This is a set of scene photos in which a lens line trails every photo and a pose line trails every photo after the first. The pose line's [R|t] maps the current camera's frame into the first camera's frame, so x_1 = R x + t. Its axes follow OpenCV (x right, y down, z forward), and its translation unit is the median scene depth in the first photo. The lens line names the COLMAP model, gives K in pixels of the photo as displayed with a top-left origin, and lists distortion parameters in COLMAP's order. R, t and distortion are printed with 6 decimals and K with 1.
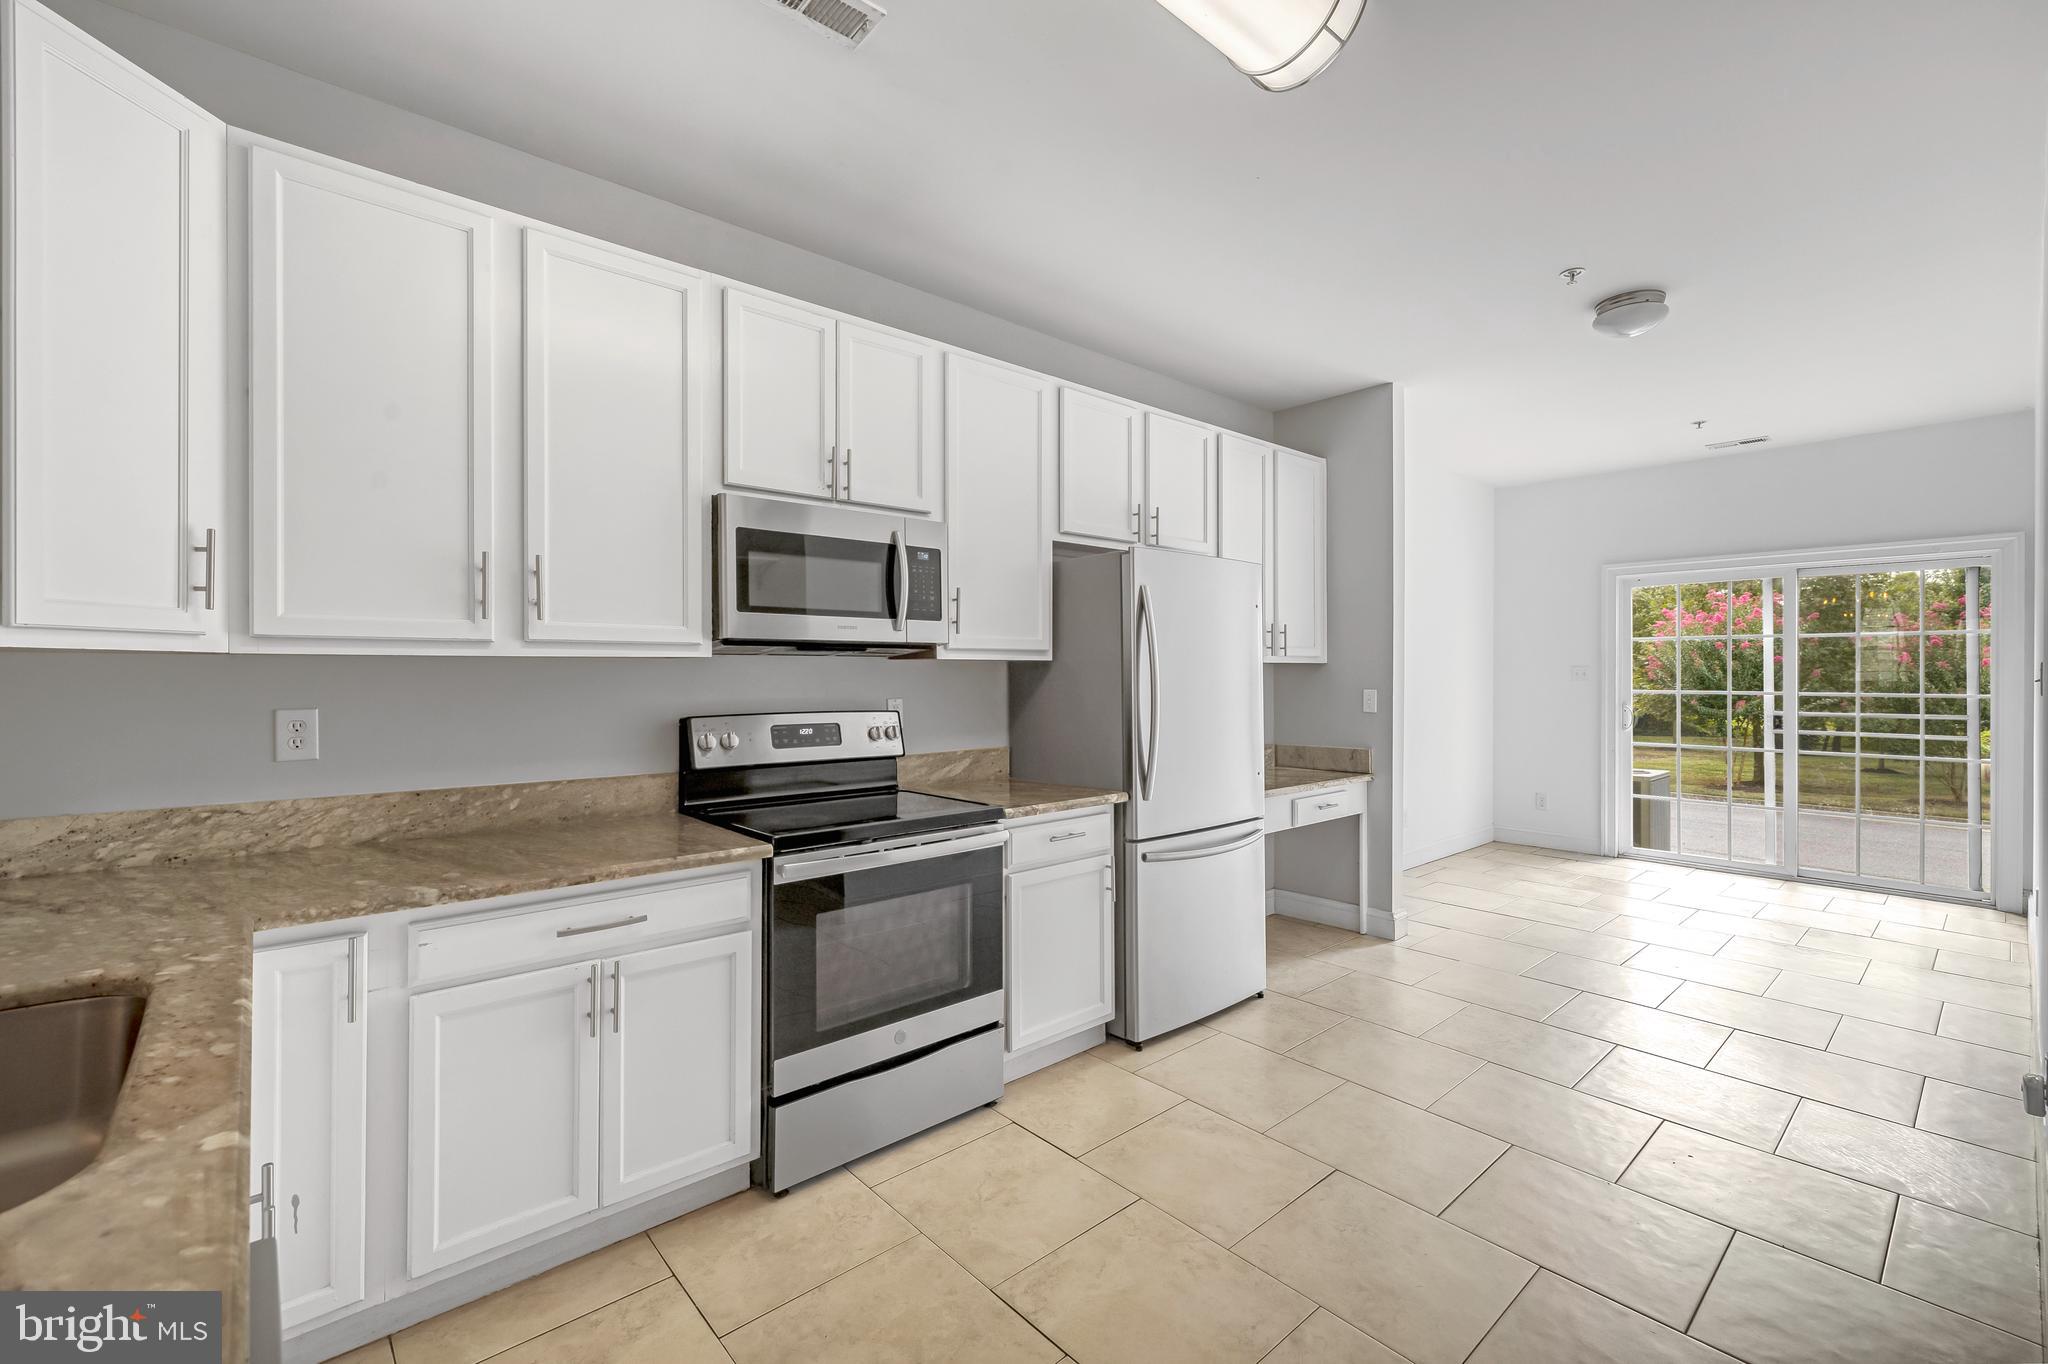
lens RADIAL K [[889.5, 0, 1013.6], [0, 889.5, 673.5], [0, 0, 1]] dist [0.000405, -0.000631]
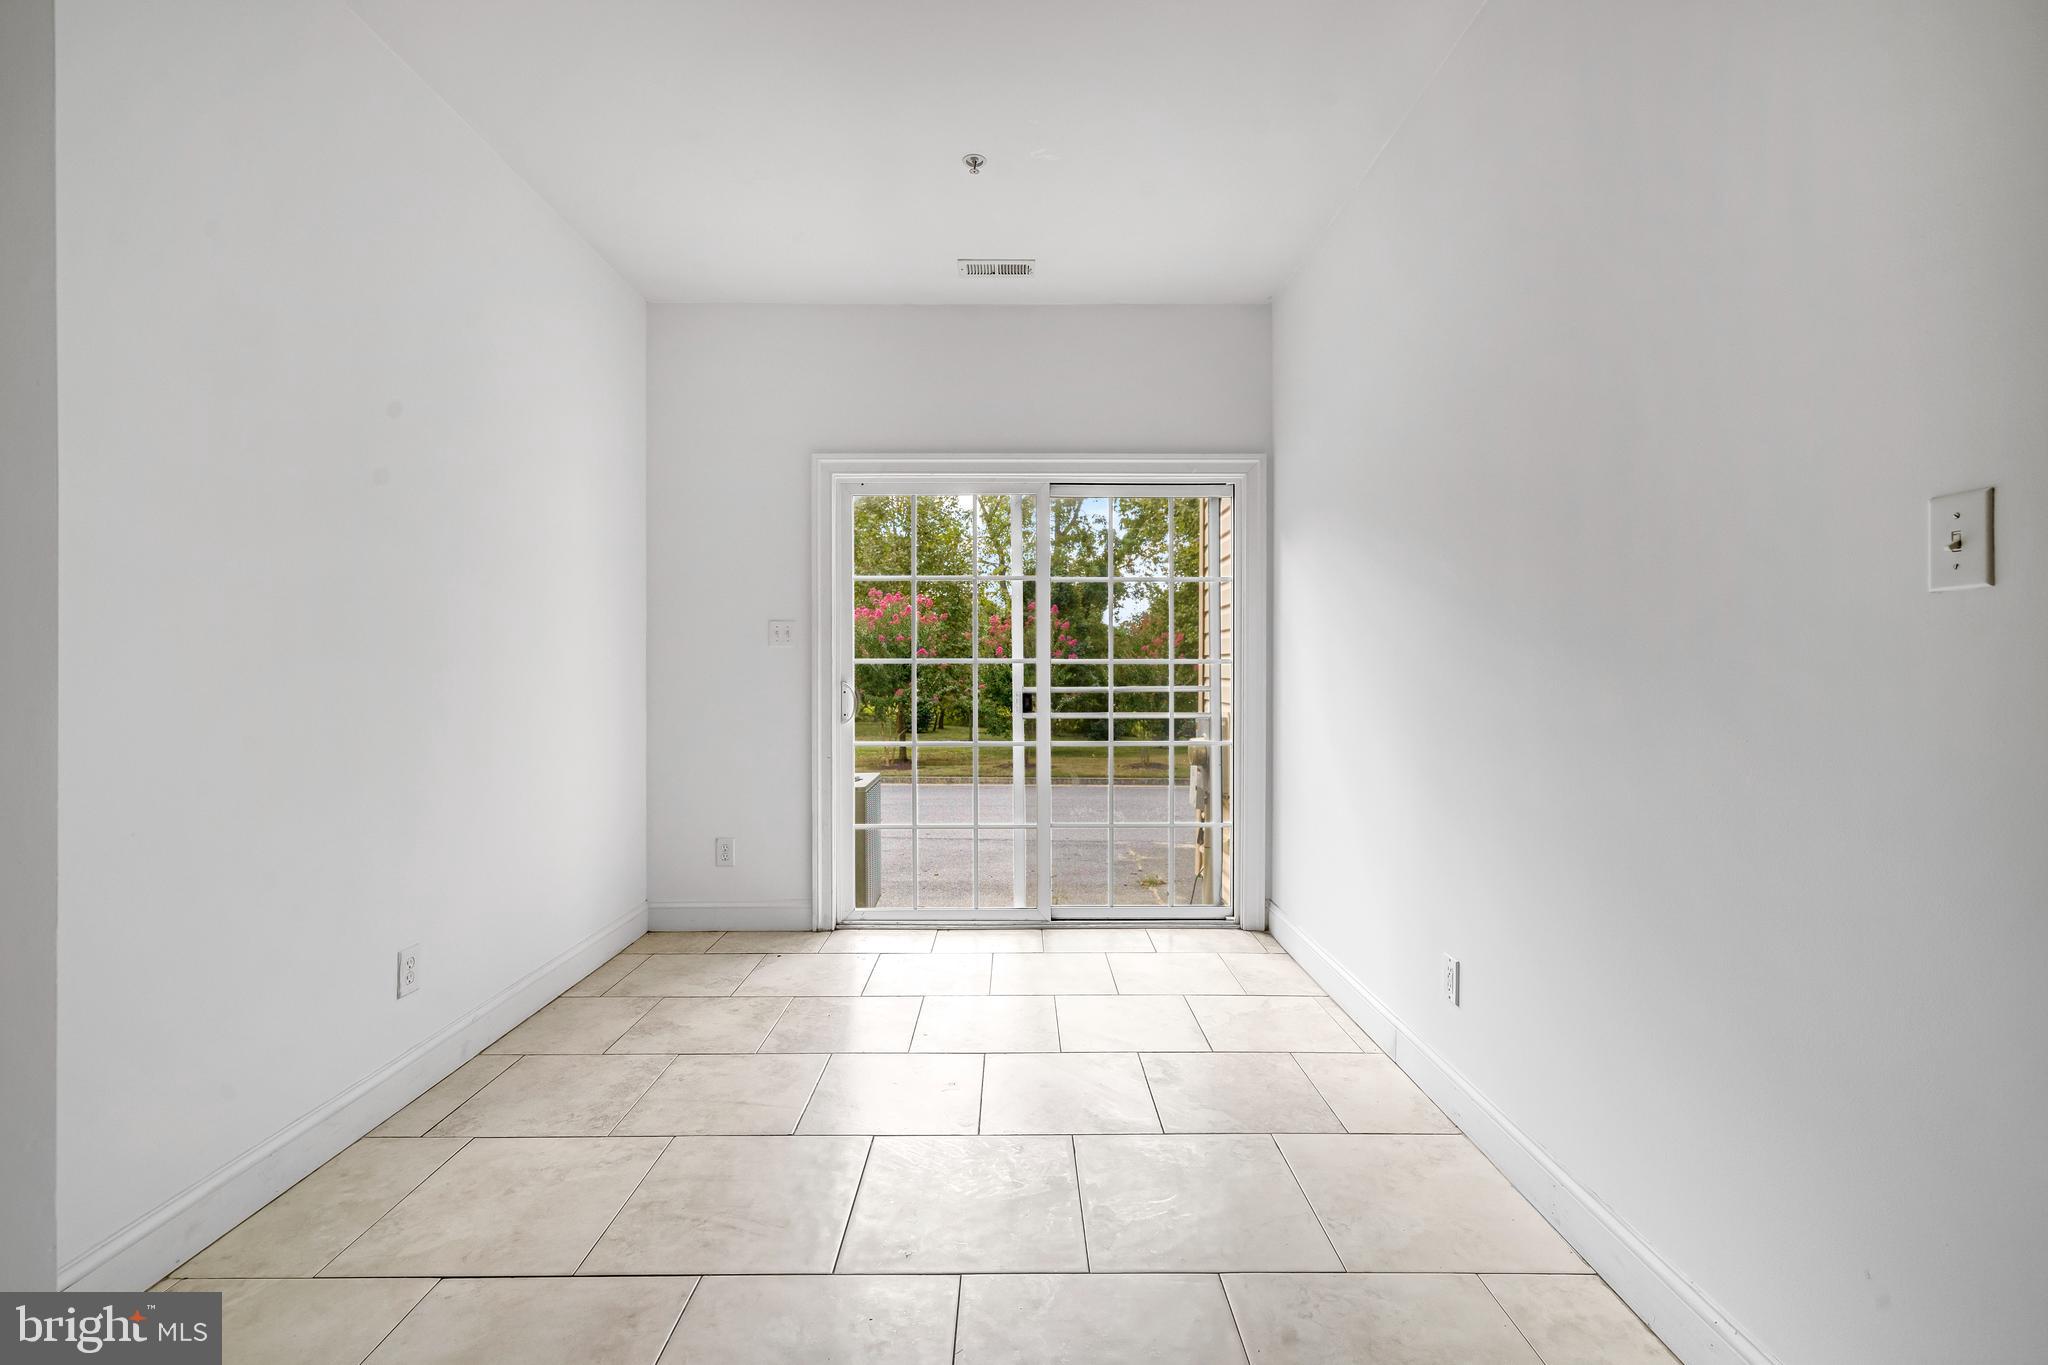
lens RADIAL K [[889.5, 0, 1019.4], [0, 889.5, 670.9], [0, 0, 1]] dist [0.000405, -0.000631]
pose [[0.676179, -0.011453, 0.736648, 0.335661], [0.001768, 0.999901, 0.013924, 0.020041], [-0.736735, -0.008113, 0.676133, 0.526908]]
